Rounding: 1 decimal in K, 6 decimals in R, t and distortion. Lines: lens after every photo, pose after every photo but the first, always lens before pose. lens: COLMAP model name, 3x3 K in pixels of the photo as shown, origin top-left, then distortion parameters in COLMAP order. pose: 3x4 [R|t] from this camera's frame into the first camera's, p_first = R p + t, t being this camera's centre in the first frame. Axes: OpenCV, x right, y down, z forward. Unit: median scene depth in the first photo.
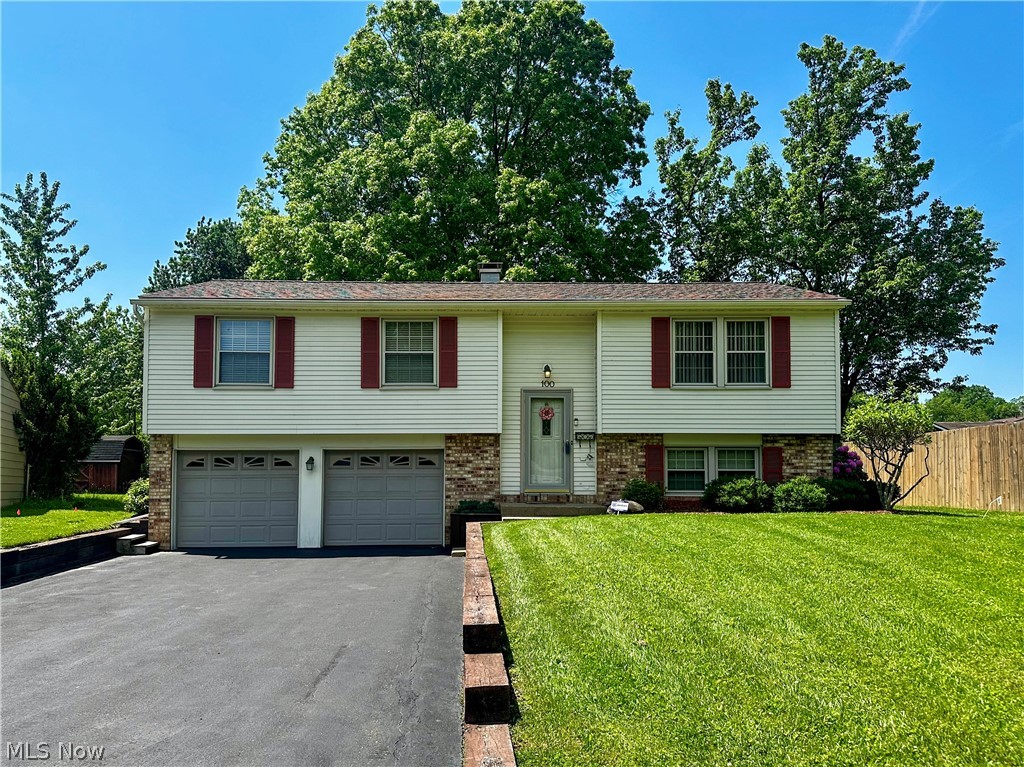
lens RADIAL K [[728.3, 0, 512.0], [0, 728.3, 383.5], [0, 0, 1]] dist [0.114639, -0.135495]
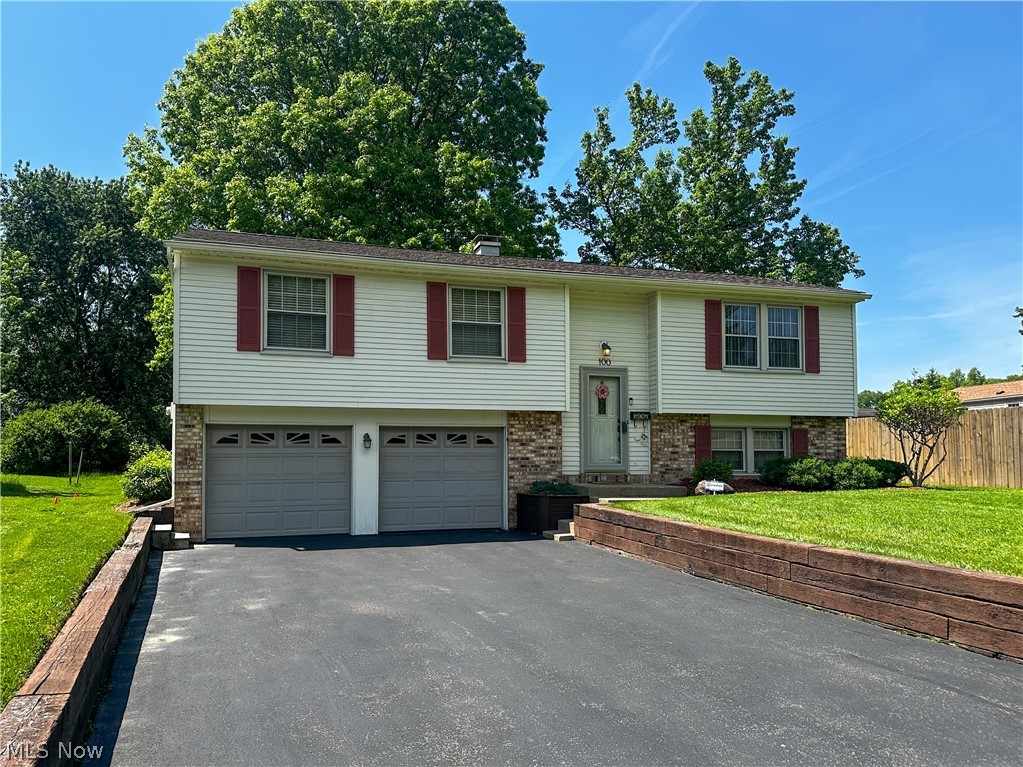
lens RADIAL K [[687.8, 0, 481.1], [0, 687.8, 379.9], [0, 0, 1]] dist [0.103213, -0.100250]
pose [[0.963789, 0.029246, 0.265058, -0.361344], [-0.034219, 0.999314, 0.014165, 0.017476], [-0.264462, -0.022722, 0.964129, 0.150334]]
